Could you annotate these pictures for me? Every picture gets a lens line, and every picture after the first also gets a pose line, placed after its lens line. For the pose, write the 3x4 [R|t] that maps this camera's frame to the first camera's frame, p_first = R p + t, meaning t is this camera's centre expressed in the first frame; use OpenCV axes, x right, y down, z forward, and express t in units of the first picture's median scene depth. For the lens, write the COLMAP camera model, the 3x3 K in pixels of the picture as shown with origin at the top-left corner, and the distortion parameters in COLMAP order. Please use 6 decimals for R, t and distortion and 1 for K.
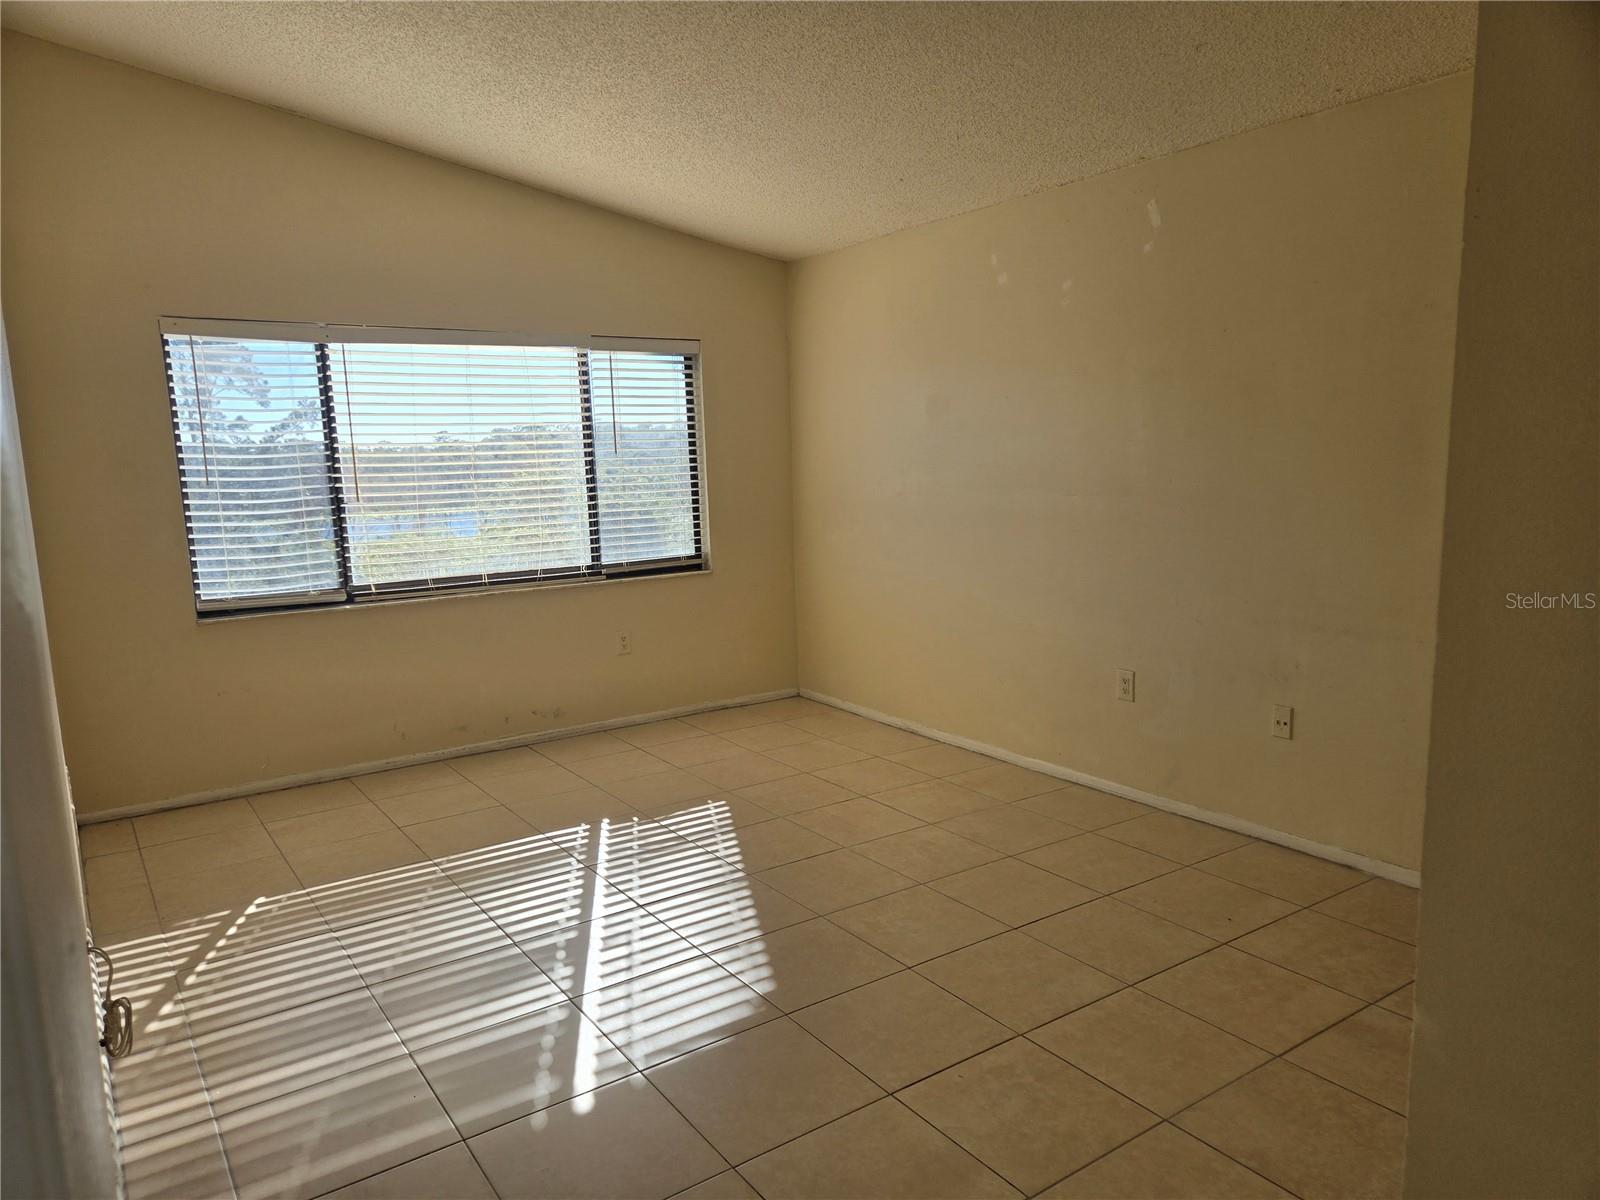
lens RADIAL K [[1078.7, 0, 795.5], [0, 1078.7, 596.5], [0, 0, 1]] dist [0.042041, -0.001711]
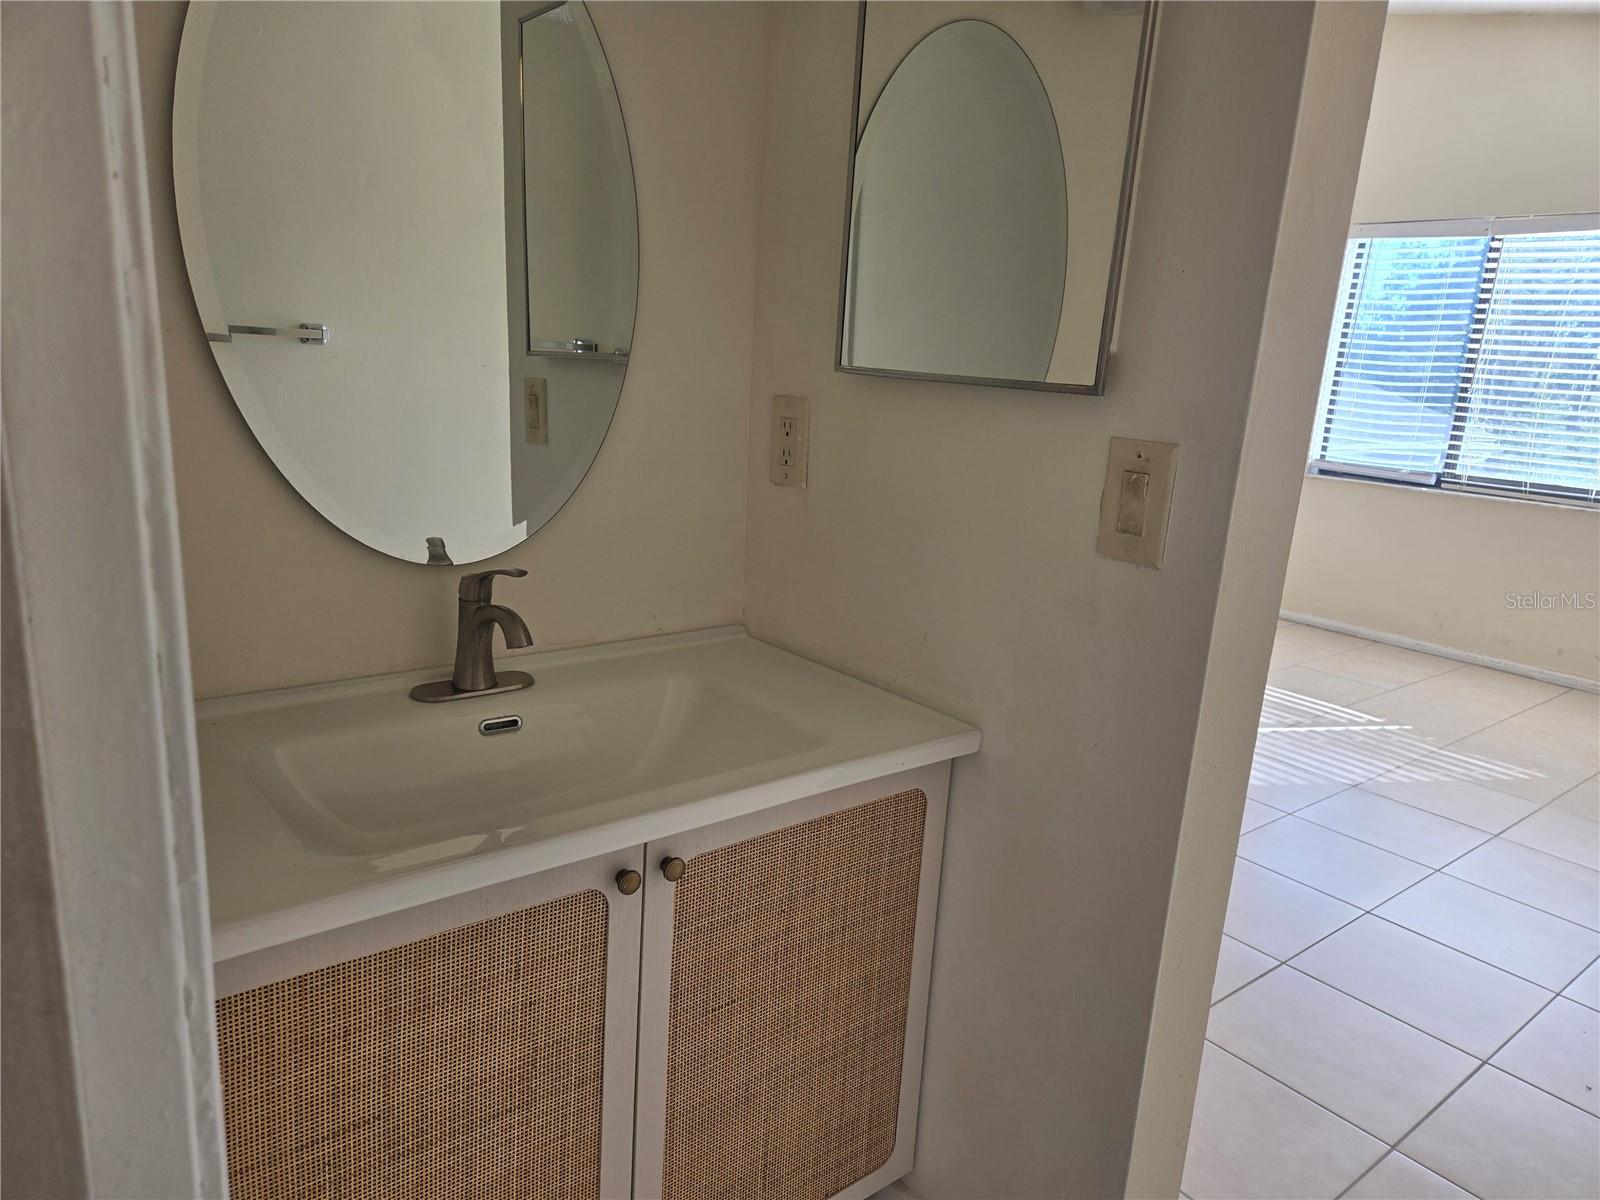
lens RADIAL K [[1078.7, 0, 798.0], [0, 1078.7, 604.1], [0, 0, 1]] dist [0.042041, -0.001711]
pose [[0.077859, 0.267647, -0.960366, 0.698711], [-0.197301, 0.948375, 0.248310, -0.033455], [0.977246, 0.170148, 0.126646, 0.325168]]
